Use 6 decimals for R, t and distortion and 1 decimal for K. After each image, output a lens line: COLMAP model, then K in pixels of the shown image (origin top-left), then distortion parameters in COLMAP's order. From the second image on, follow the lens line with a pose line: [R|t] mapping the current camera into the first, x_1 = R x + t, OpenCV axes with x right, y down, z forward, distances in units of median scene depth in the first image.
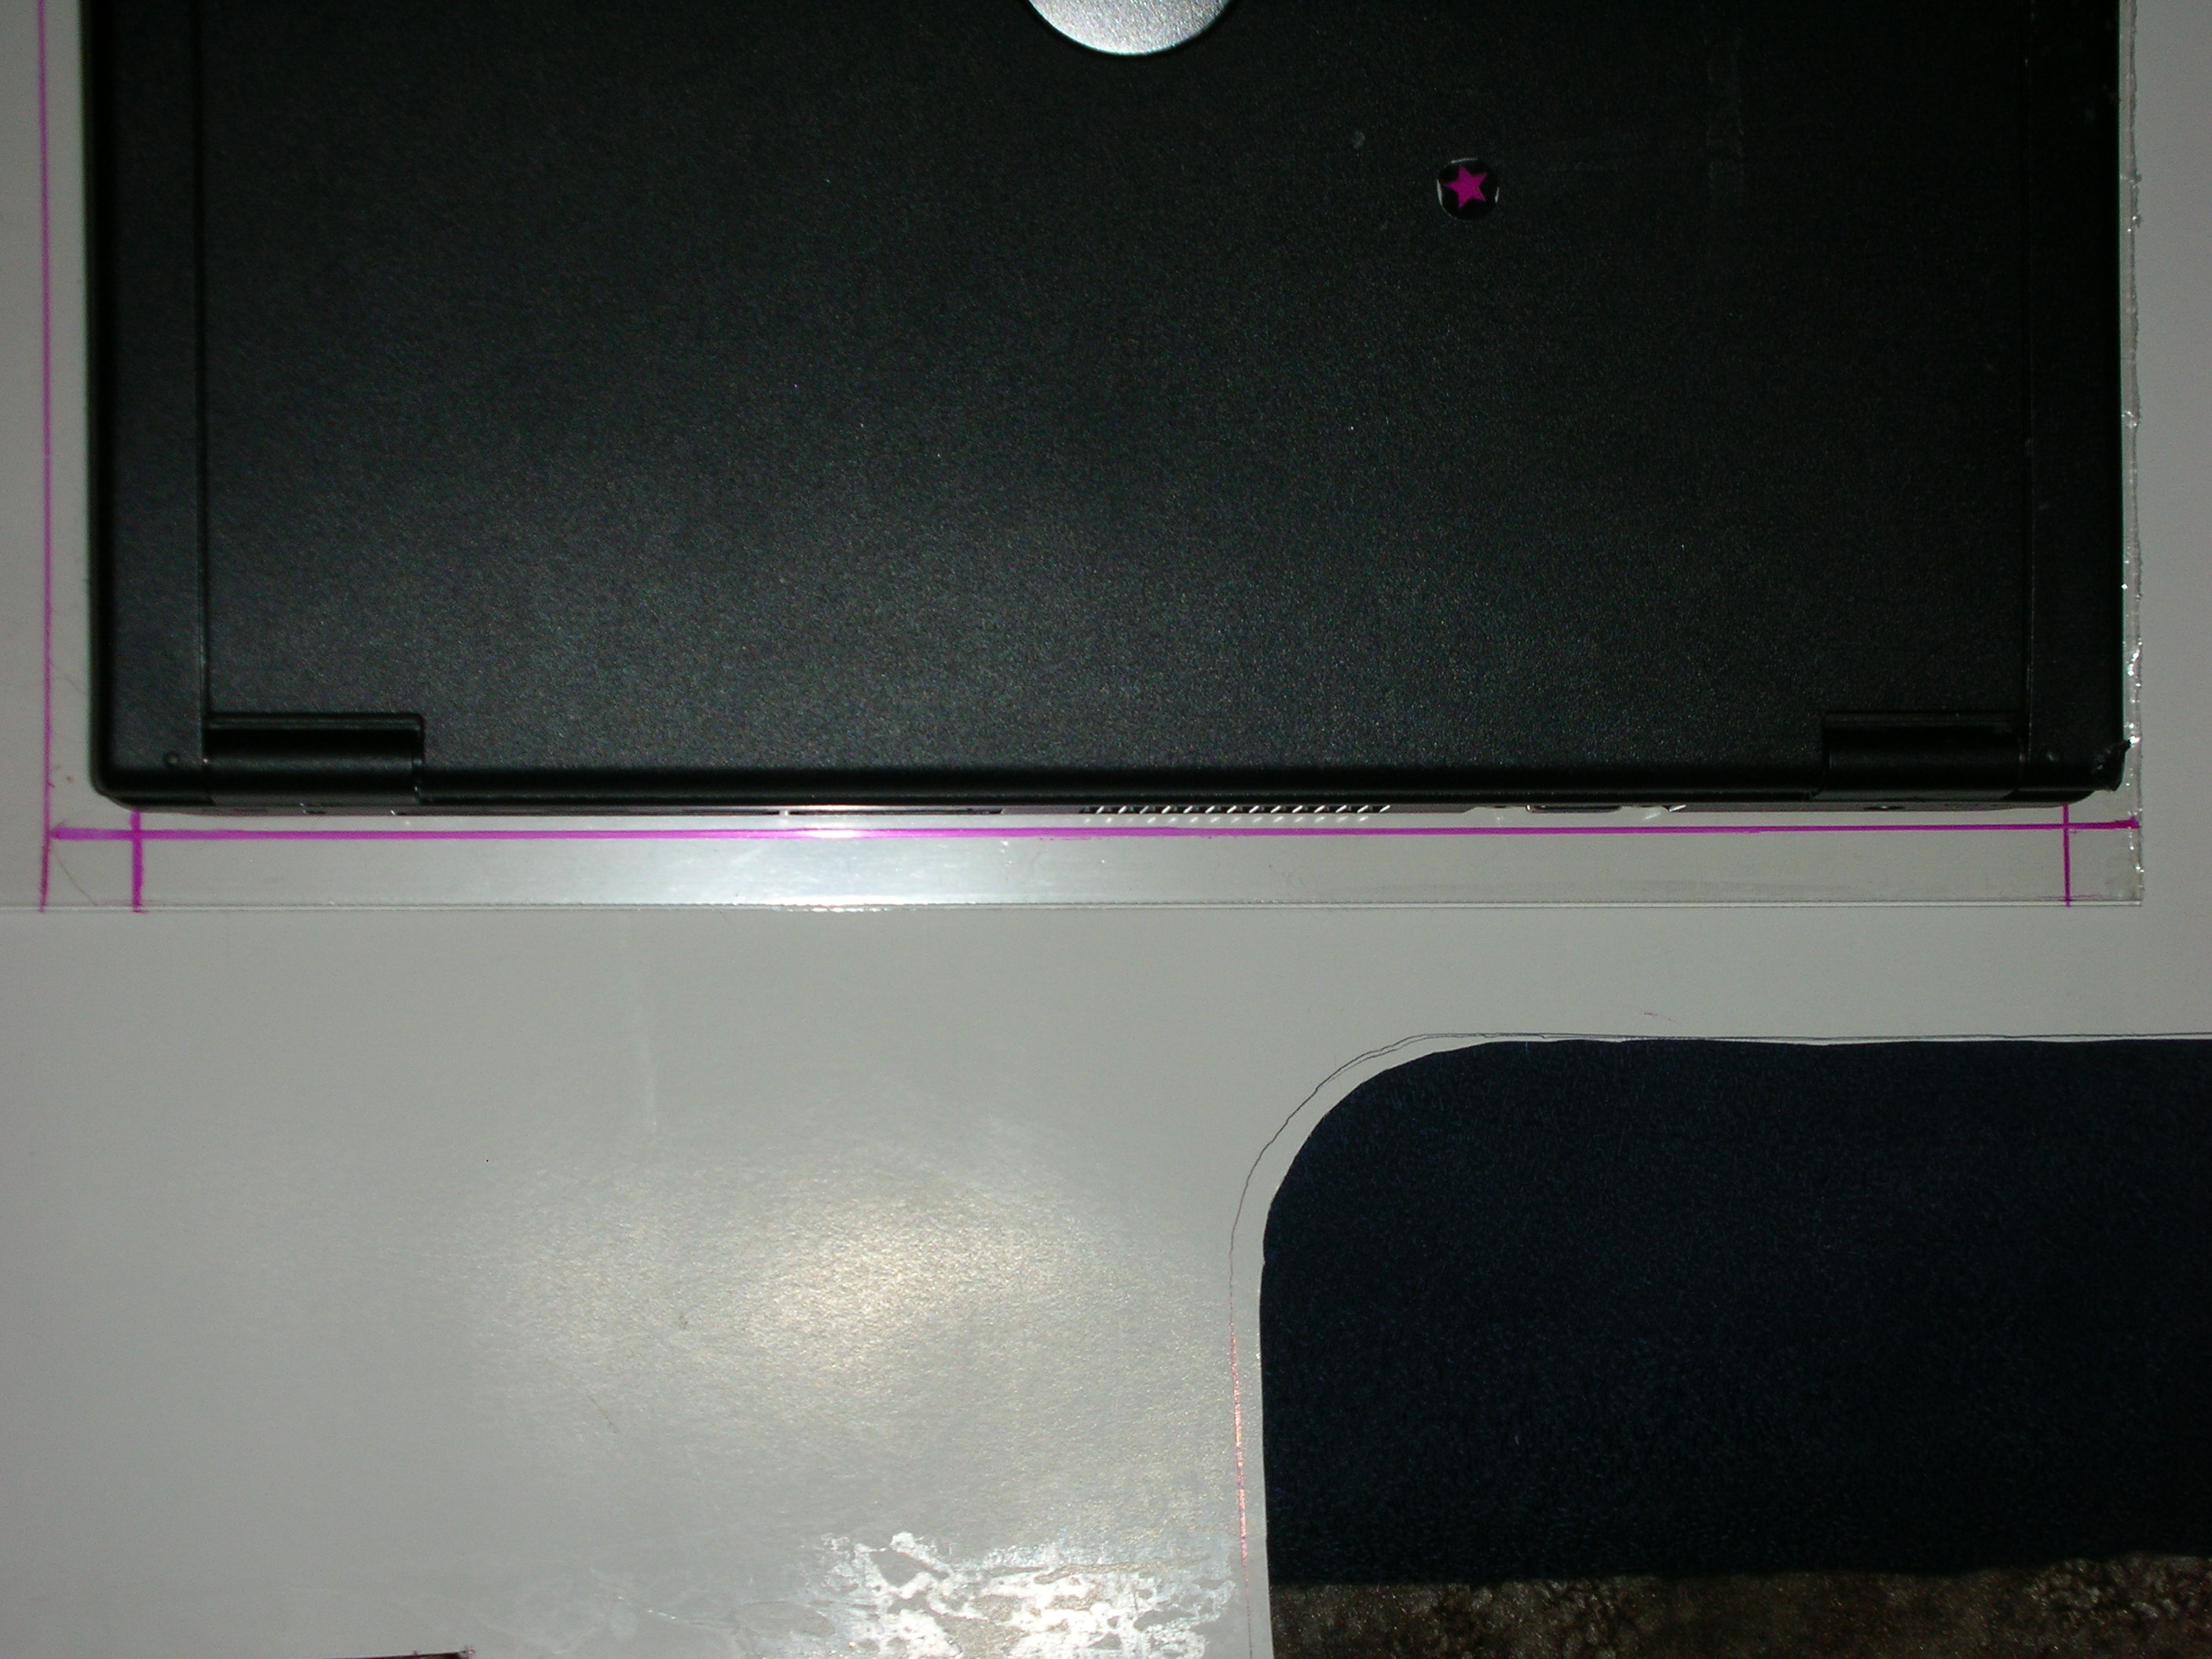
lens RADIAL K [[4672.4, 0, 1104.0], [0, 4672.4, 830.9], [0, 0, 1]] dist [0.091126, 0.000000]
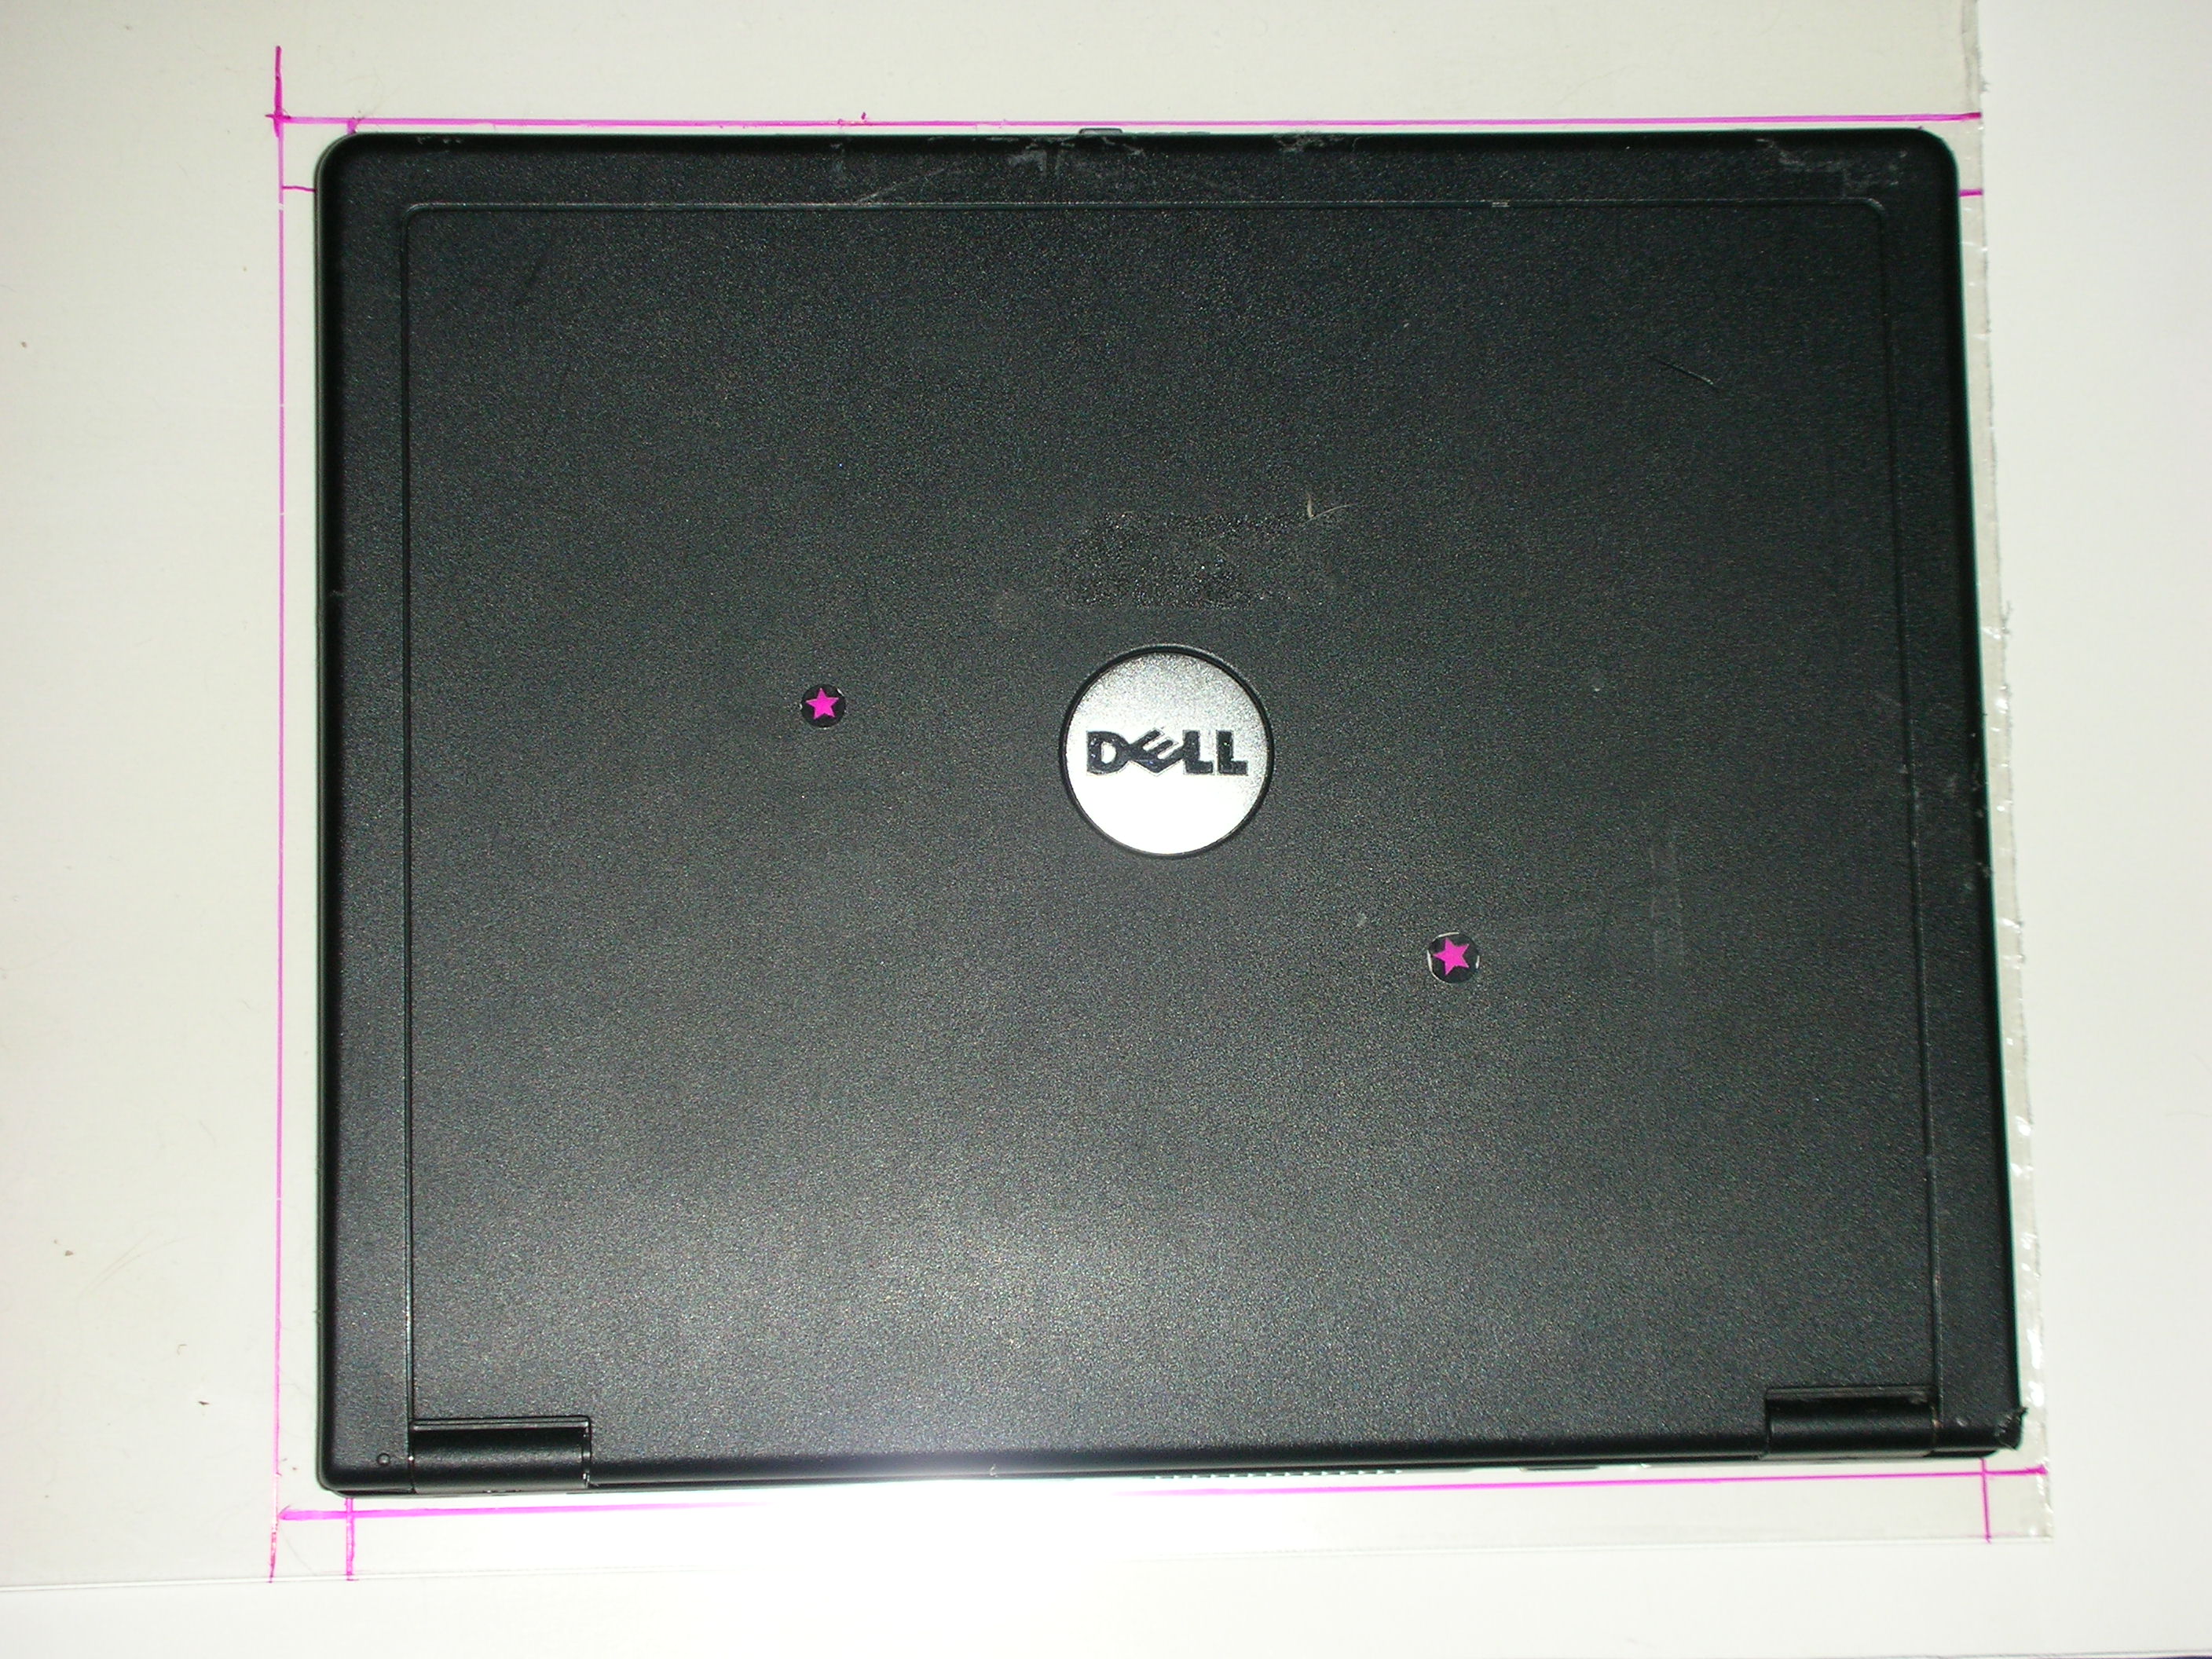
lens RADIAL K [[4672.4, 0, 1152.8], [0, 4672.4, 790.4], [0, 0, 1]] dist [0.091126, 0.000000]
pose [[0.999736, -0.016982, -0.015475, 0.019482], [0.015197, 0.993937, -0.108897, -0.049309], [0.017231, 0.108633, 0.993933, -0.203103]]
